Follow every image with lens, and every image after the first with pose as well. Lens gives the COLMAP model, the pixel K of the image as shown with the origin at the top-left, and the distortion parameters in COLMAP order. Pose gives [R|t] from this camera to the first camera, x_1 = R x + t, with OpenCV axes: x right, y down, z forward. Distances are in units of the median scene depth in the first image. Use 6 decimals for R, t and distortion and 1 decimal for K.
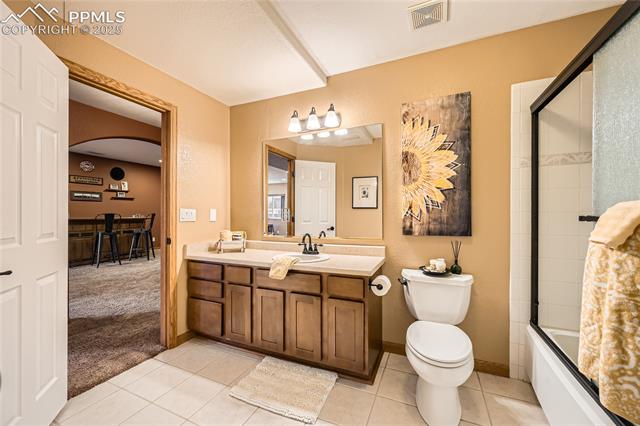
lens RADIAL K [[252.5, 0, 320.0], [0, 252.5, 213.0], [0, 0, 1]] dist [-0.000668, -0.000066]
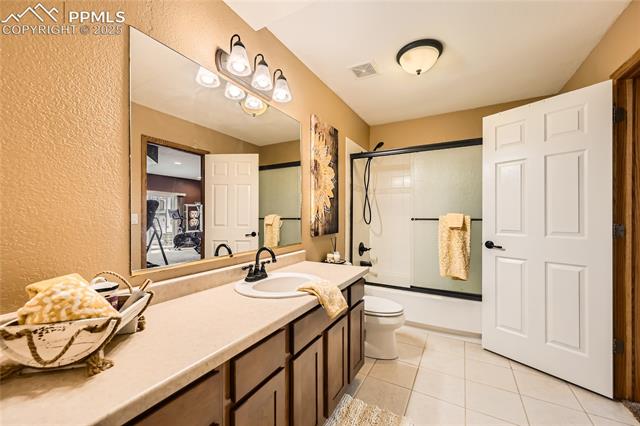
lens RADIAL K [[252.5, 0, 320.0], [0, 252.5, 213.0], [0, 0, 1]] dist [-0.000668, -0.000066]
pose [[0.122755, 0.010686, 0.992379, -0.748400], [-0.009758, 0.999907, -0.009560, -0.003413], [-0.992389, -0.008510, 0.122848, 0.852690]]
